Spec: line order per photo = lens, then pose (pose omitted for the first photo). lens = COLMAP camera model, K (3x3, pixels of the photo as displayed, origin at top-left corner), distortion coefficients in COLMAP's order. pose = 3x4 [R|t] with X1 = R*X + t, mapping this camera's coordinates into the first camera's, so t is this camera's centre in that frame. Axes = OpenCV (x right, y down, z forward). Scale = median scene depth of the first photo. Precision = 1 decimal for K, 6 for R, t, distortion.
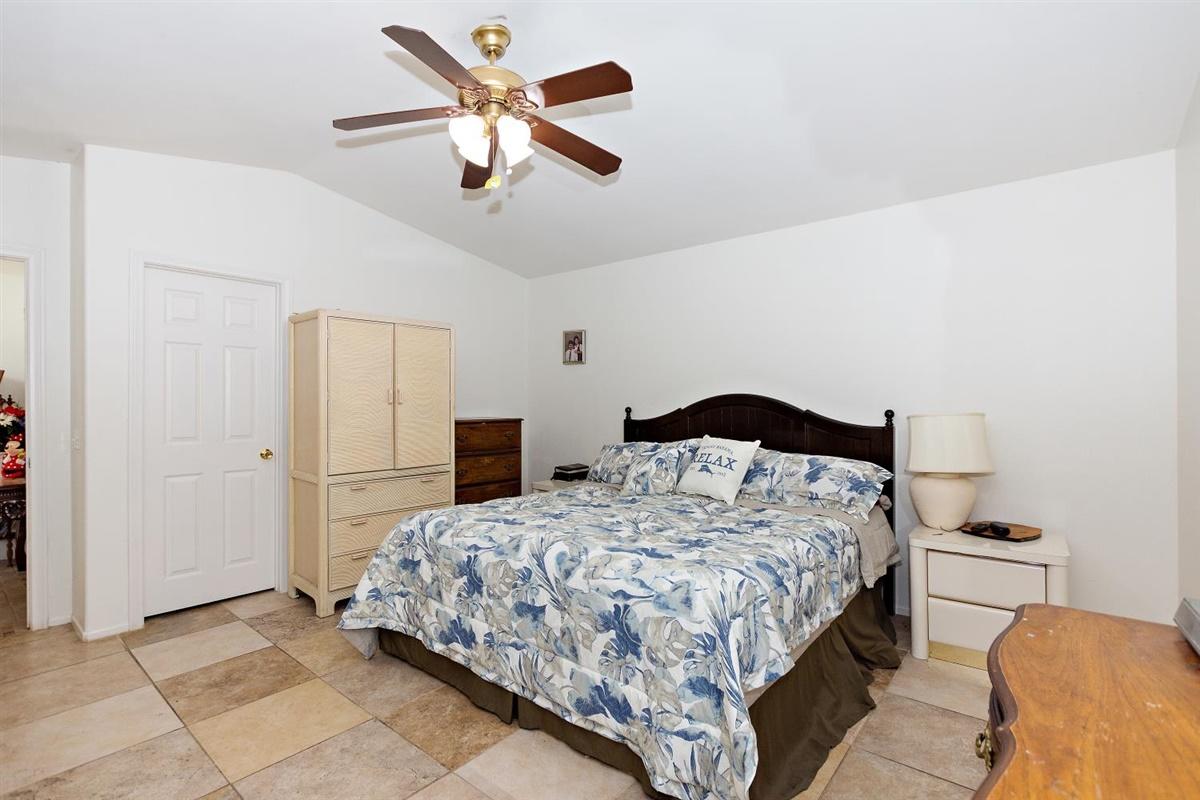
lens RADIAL K [[555.9, 0, 595.5], [0, 555.9, 395.5], [0, 0, 1]] dist [-0.005326, -0.000772]
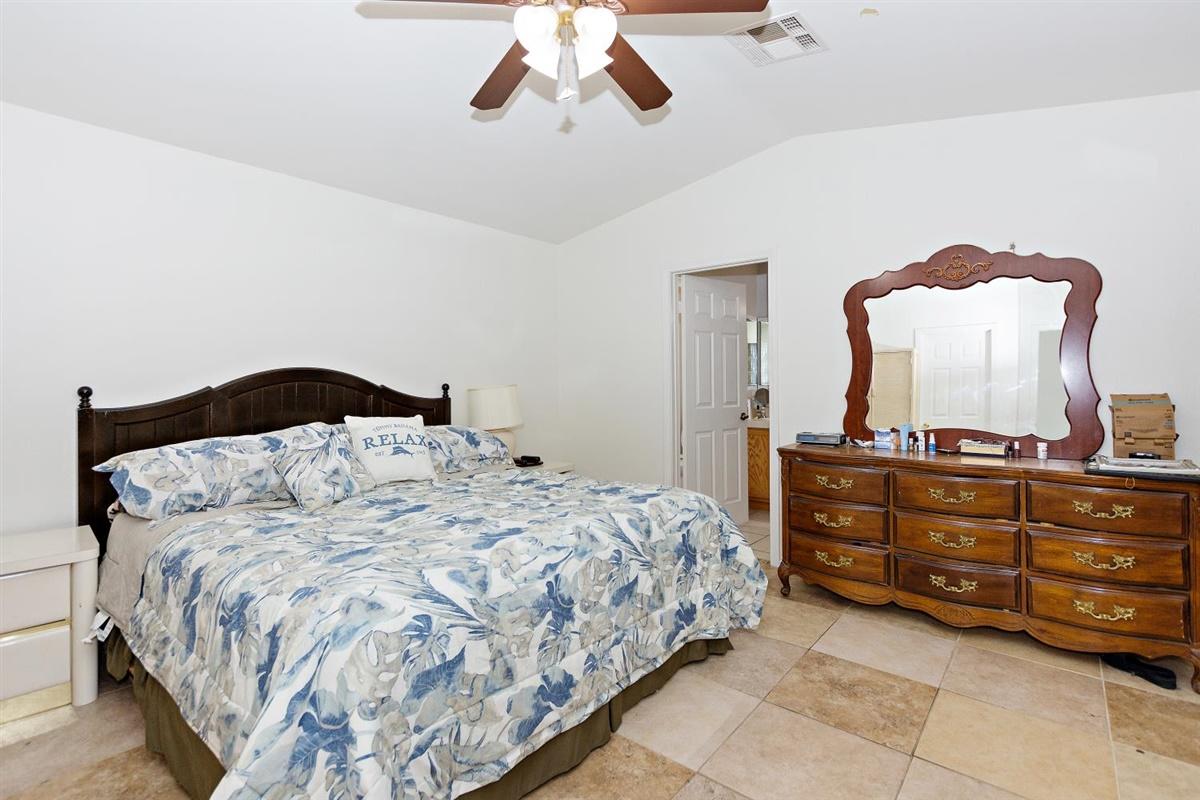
lens RADIAL K [[555.9, 0, 595.5], [0, 555.9, 395.5], [0, 0, 1]] dist [-0.005326, -0.000772]
pose [[0.007991, -0.021771, 0.999731, -0.969280], [0.002181, 0.999761, 0.021754, 0.038033], [-0.999966, 0.002007, 0.008036, 0.975935]]
